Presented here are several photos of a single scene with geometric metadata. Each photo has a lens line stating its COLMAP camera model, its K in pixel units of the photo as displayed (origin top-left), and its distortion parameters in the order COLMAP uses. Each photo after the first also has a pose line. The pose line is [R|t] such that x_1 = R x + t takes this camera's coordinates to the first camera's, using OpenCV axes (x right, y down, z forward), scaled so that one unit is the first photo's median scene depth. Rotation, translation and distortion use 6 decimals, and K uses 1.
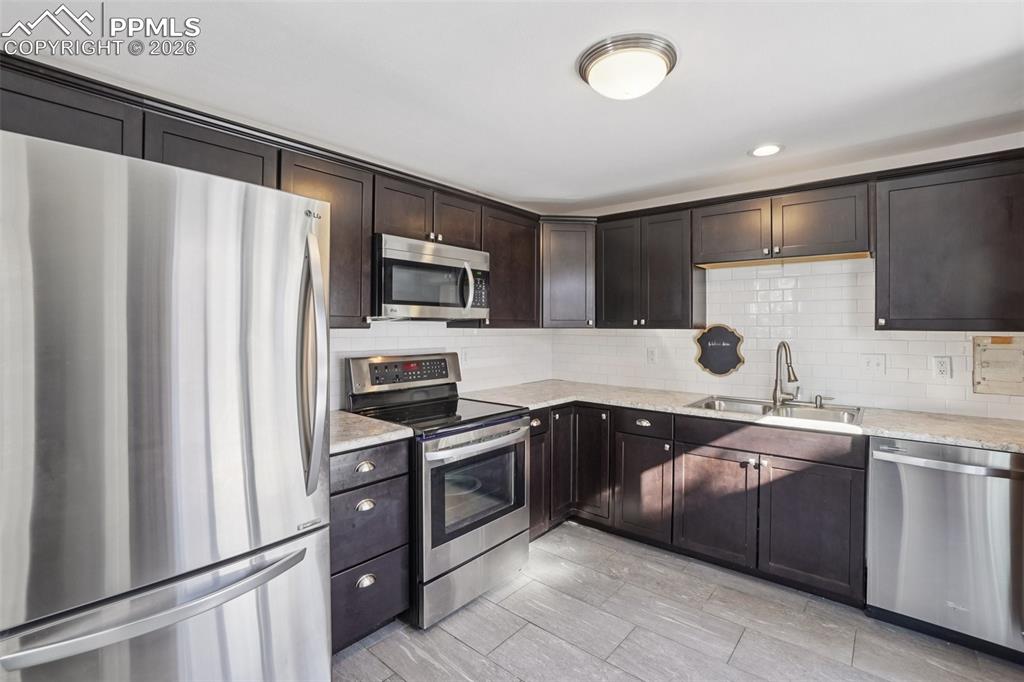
lens RADIAL K [[452.6, 0, 512.5], [0, 452.6, 335.2], [0, 0, 1]] dist [-0.015020, 0.004760]
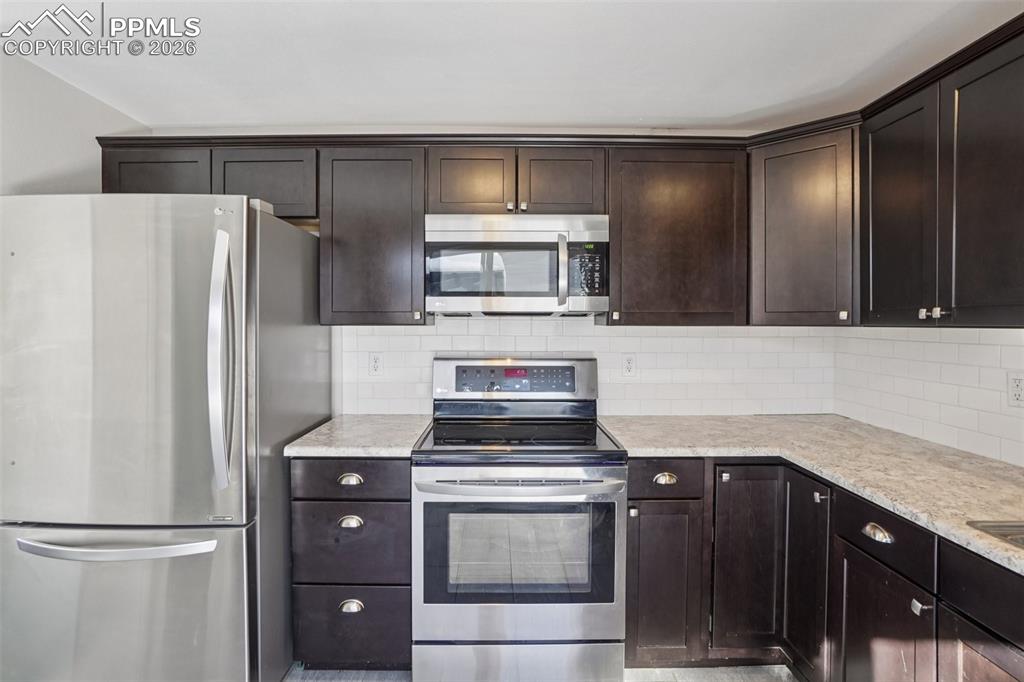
lens RADIAL K [[487.6, 0, 515.8], [0, 487.6, 337.1], [0, 0, 1]] dist [-0.012515, 0.001186]
pose [[0.667941, 0.018388, -0.743987, 0.407091], [-0.014622, 0.999826, 0.011583, -0.004185], [0.744070, 0.003142, 0.668094, 0.404229]]
